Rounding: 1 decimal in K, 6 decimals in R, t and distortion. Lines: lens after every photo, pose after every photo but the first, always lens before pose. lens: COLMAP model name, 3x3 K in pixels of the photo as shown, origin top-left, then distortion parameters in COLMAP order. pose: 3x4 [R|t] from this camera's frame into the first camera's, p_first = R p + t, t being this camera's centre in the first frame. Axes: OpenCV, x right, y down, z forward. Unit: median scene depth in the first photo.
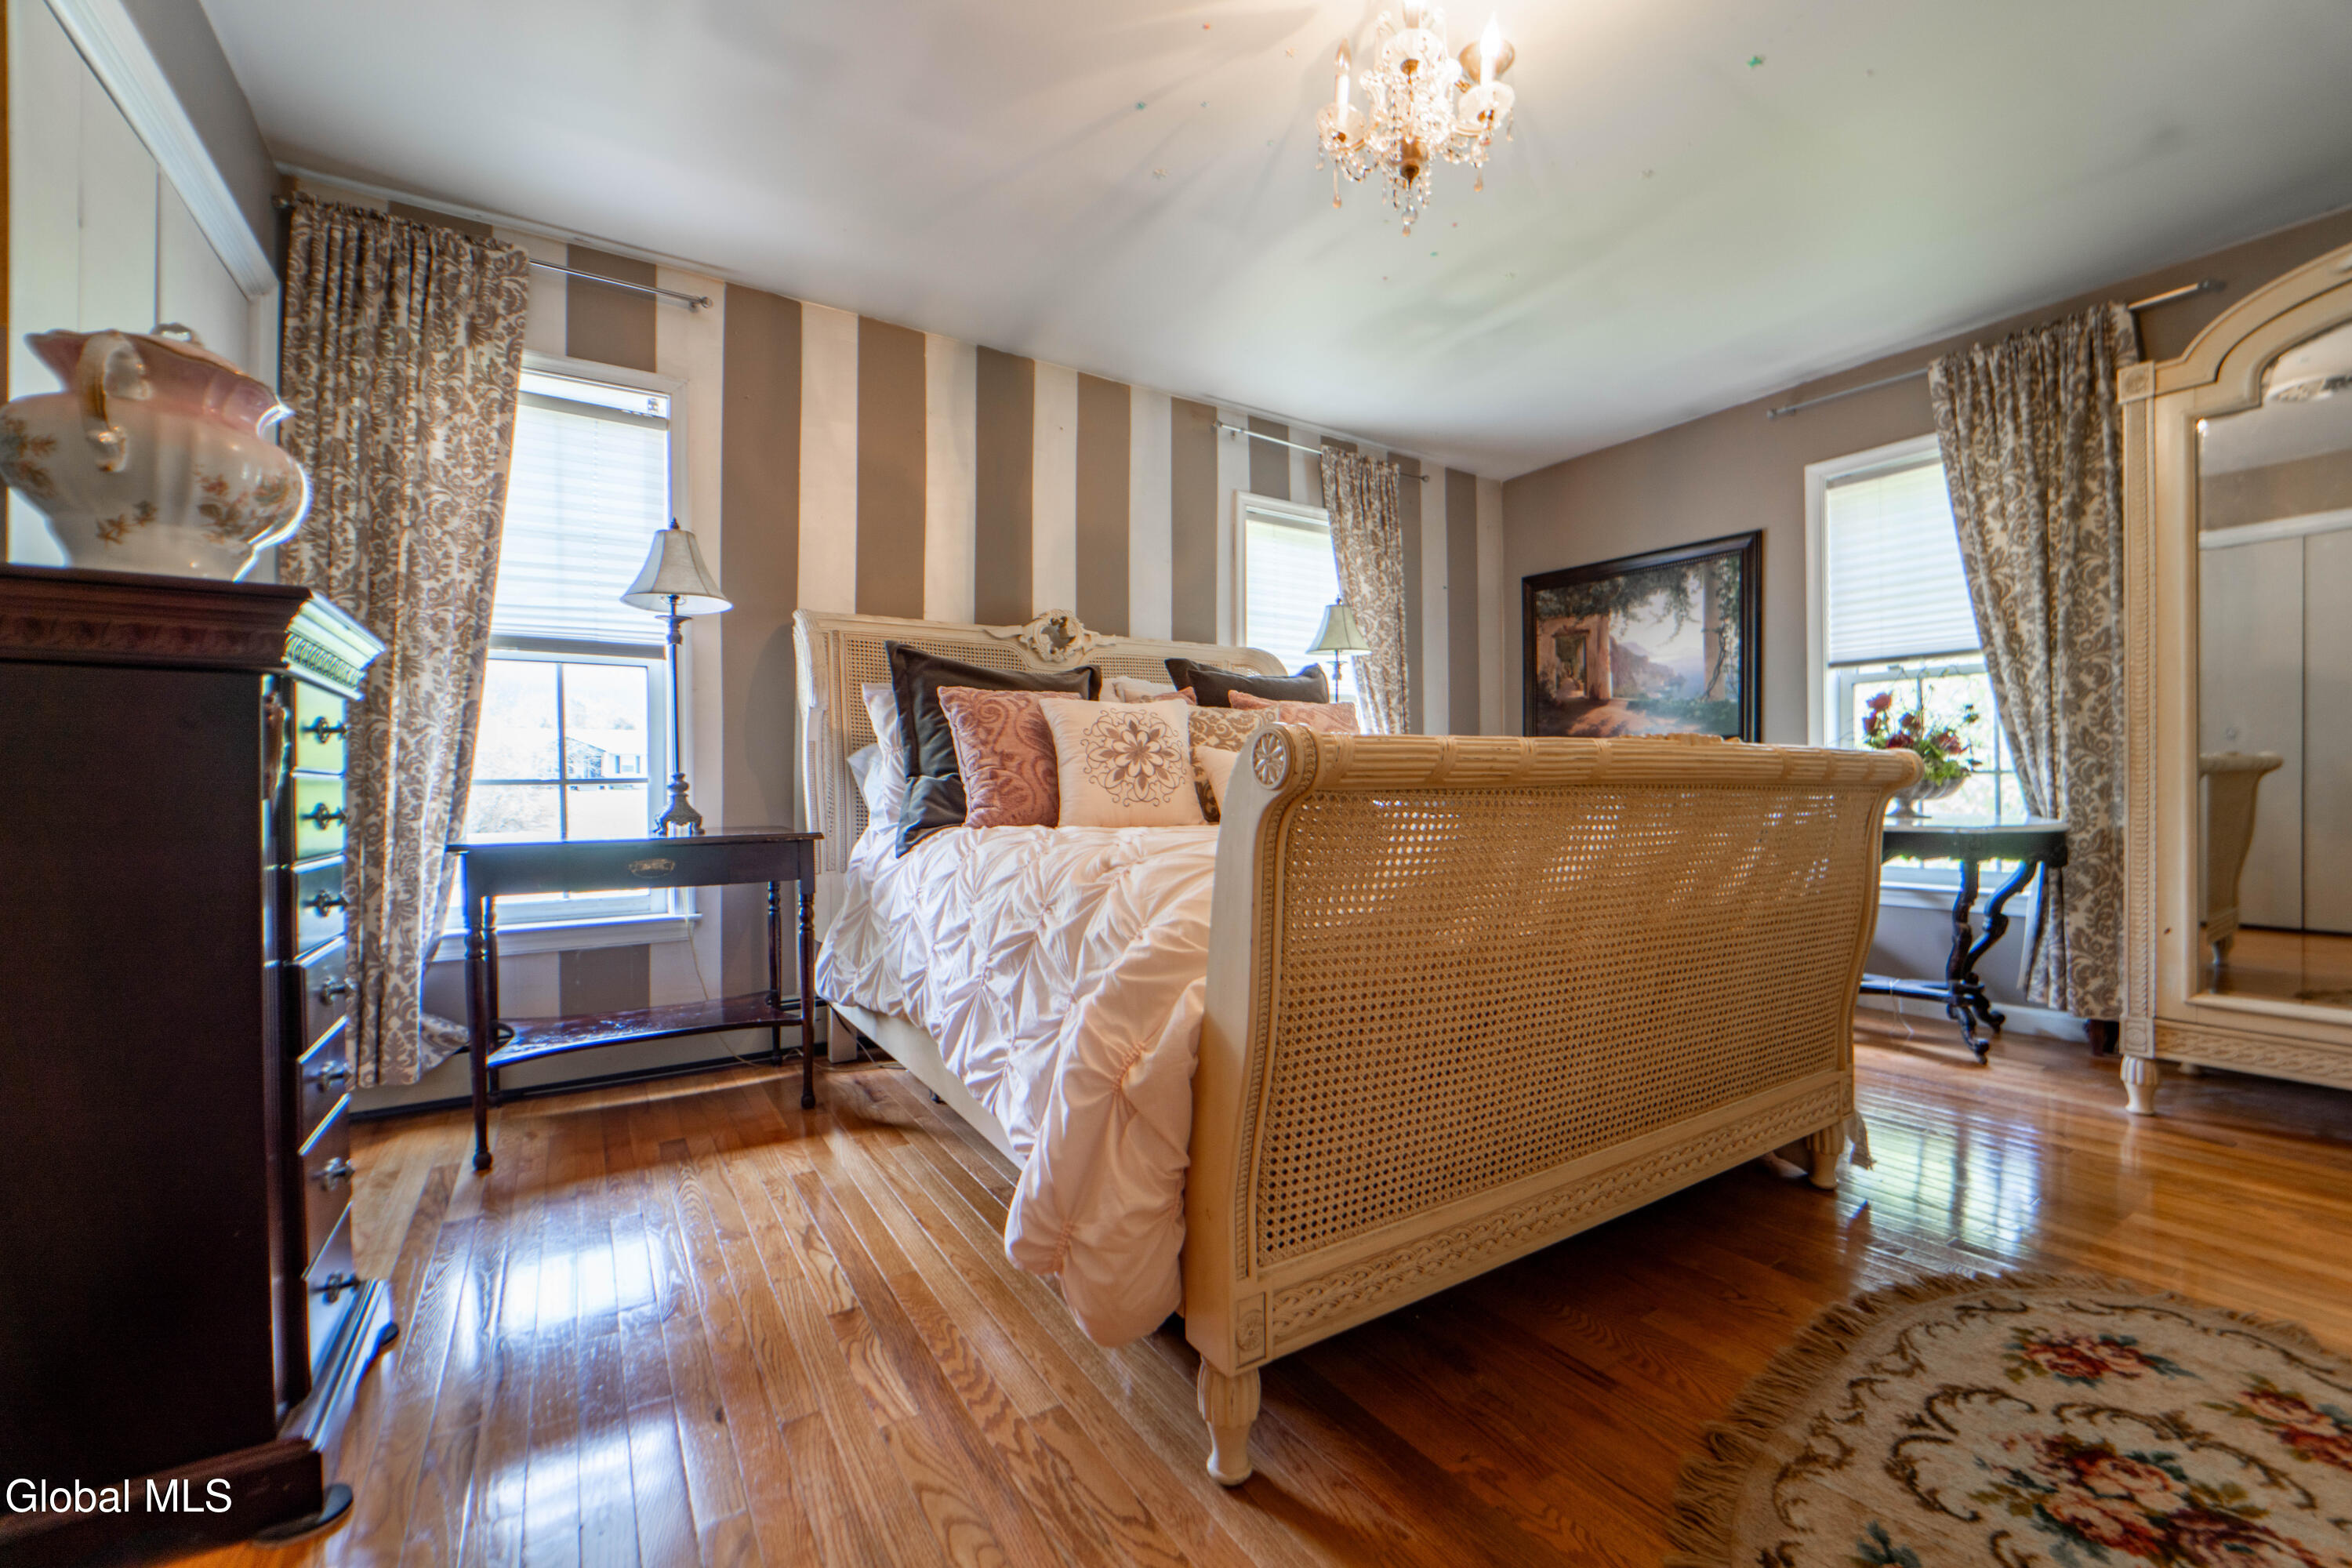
lens RADIAL K [[994.4, 0, 1176.3], [0, 994.4, 819.0], [0, 0, 1]] dist [-0.032077, 0.000231]
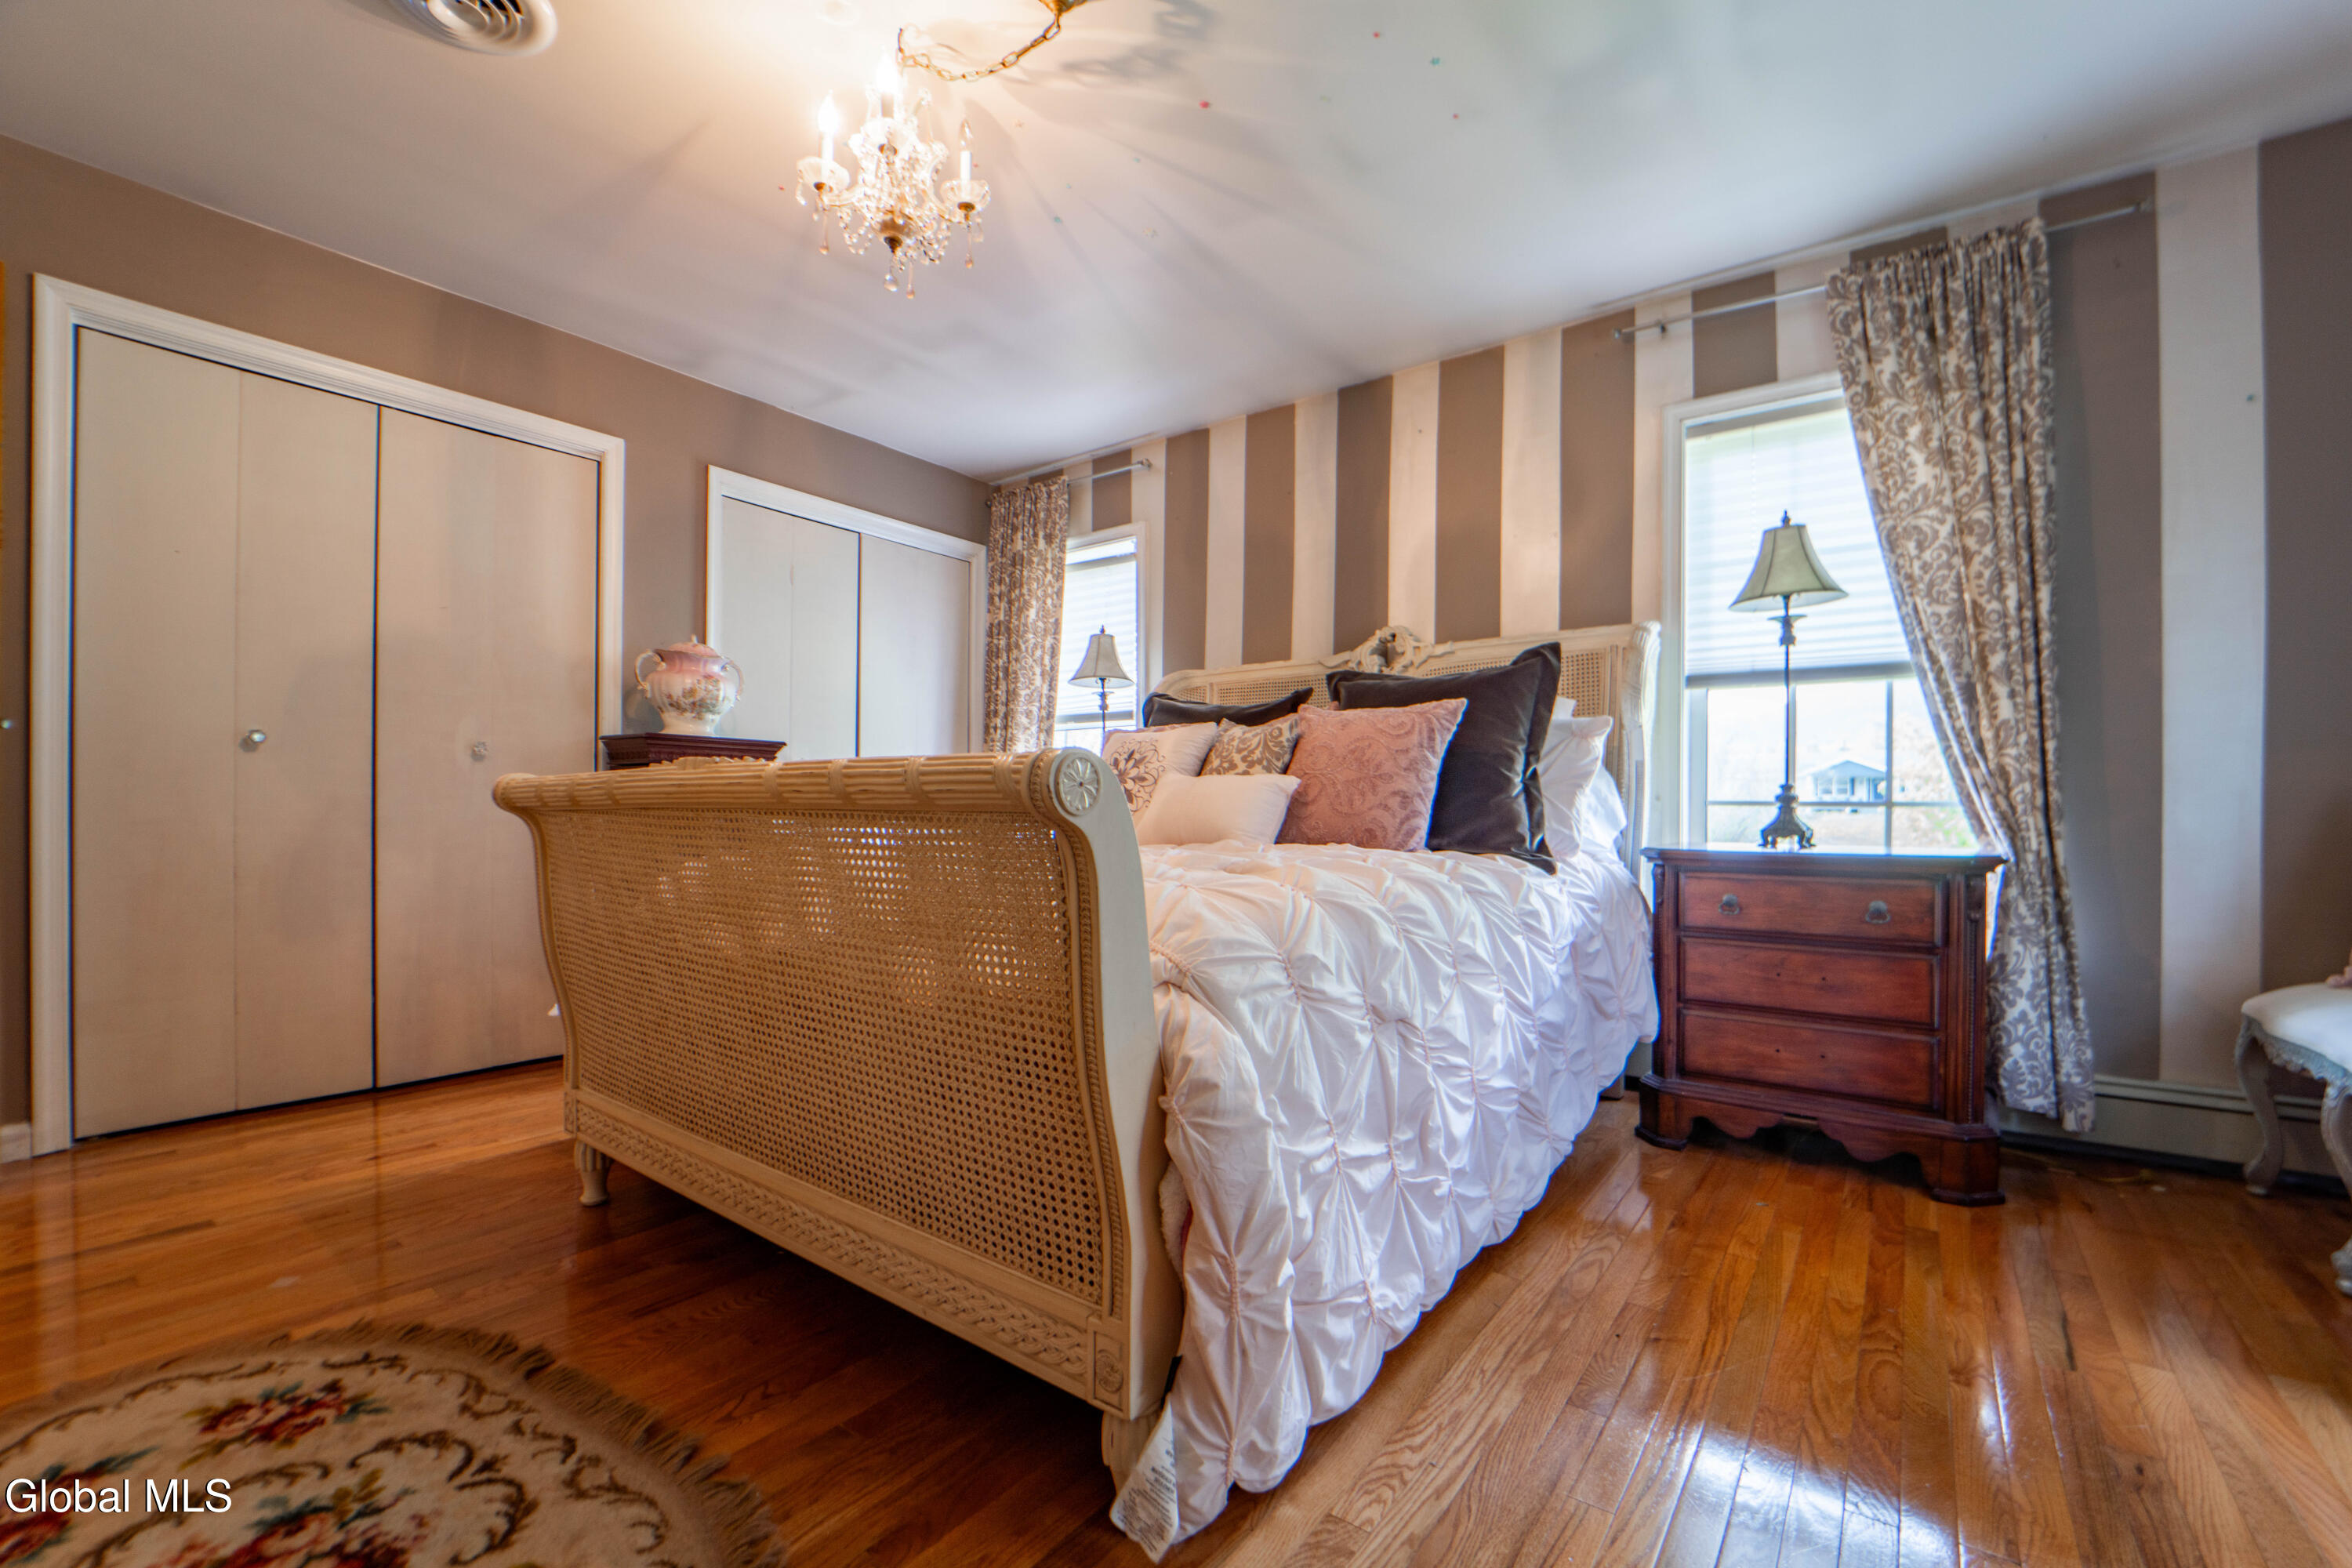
lens RADIAL K [[987.1, 0, 1170.0], [0, 987.1, 816.4], [0, 0, 1]] dist [-0.019059, -0.000236]
pose [[0.310072, 0.013053, -0.950623, 0.748343], [-0.036159, 0.999344, 0.001928, -0.021576], [0.950025, 0.033776, 0.310341, 0.521558]]
